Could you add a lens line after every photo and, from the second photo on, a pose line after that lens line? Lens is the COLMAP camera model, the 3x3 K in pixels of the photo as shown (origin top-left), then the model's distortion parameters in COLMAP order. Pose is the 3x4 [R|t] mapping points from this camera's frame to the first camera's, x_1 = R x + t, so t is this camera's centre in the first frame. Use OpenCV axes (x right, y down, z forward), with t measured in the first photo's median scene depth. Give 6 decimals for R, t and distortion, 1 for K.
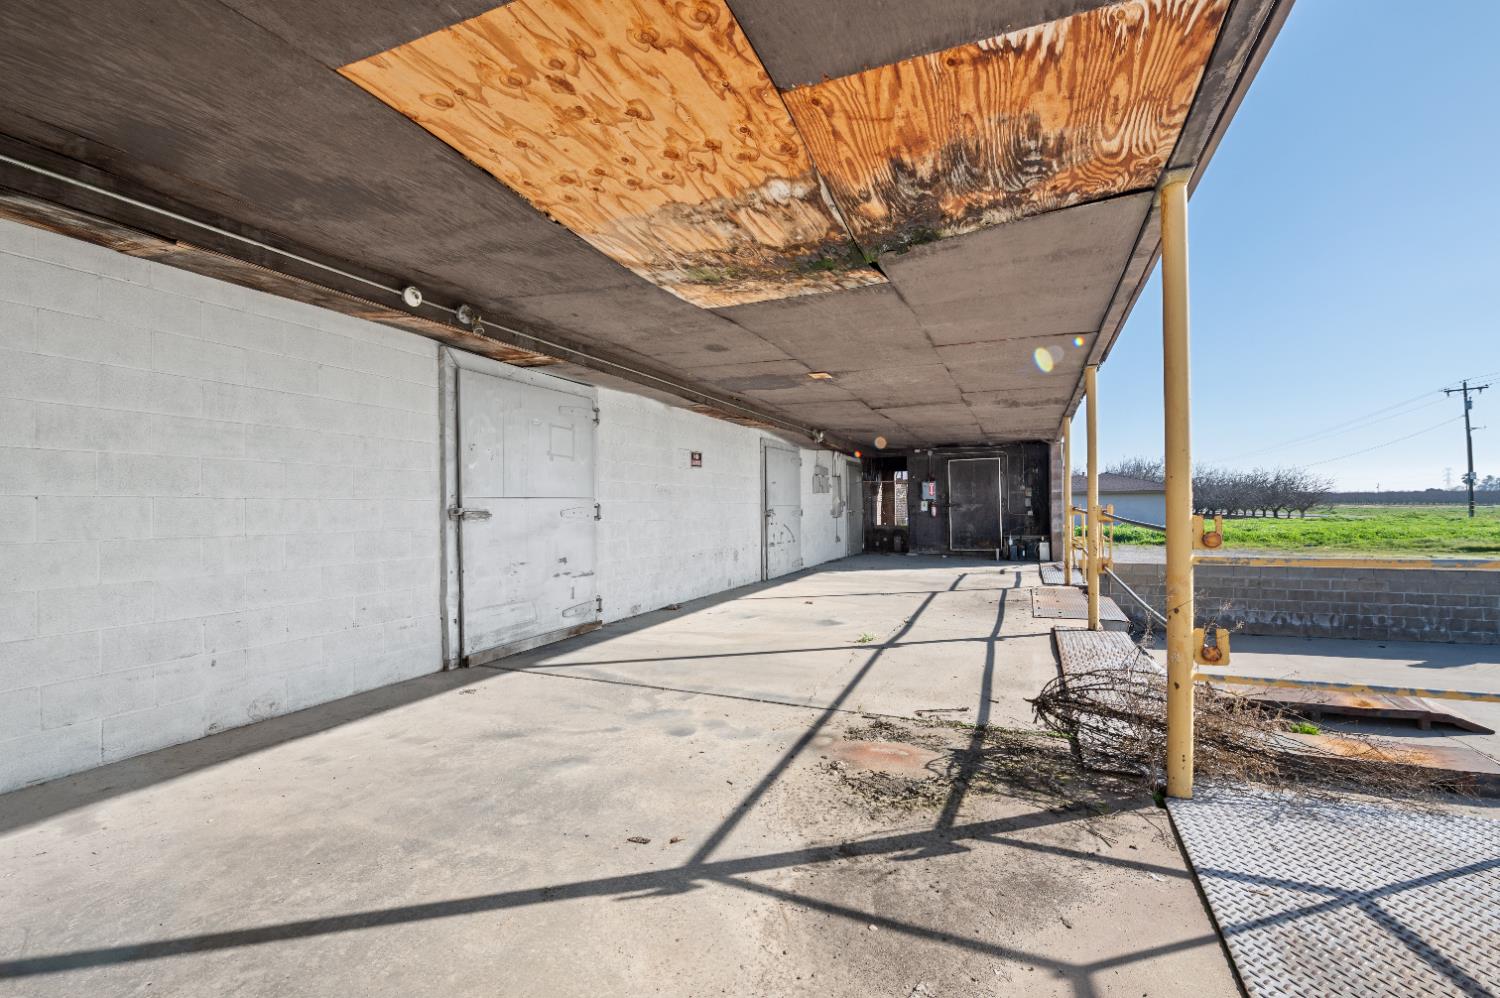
lens RADIAL K [[652.4, 0, 748.4], [0, 652.4, 501.4], [0, 0, 1]] dist [-0.002330, -0.000212]
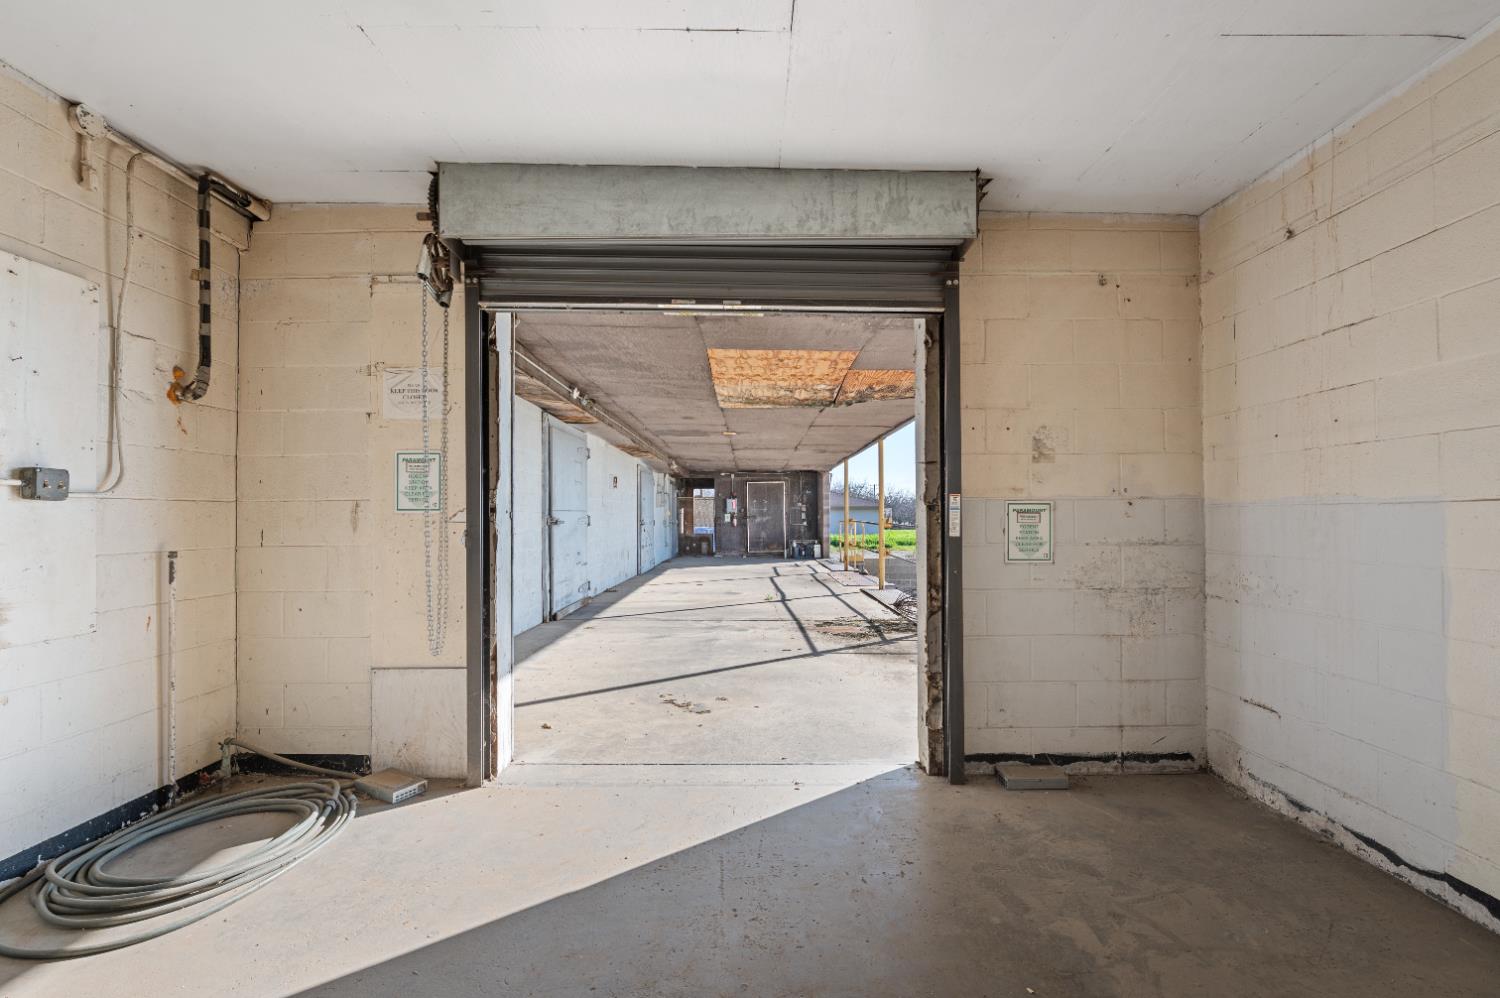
lens RADIAL K [[652.4, 0, 751.8], [0, 652.4, 504.2], [0, 0, 1]] dist [-0.002330, -0.000212]
pose [[0.920080, 0.013900, 0.391485, -0.191792], [-0.008505, 0.999843, -0.015513, -0.000328], [-0.391639, 0.010944, 0.920054, -0.191832]]
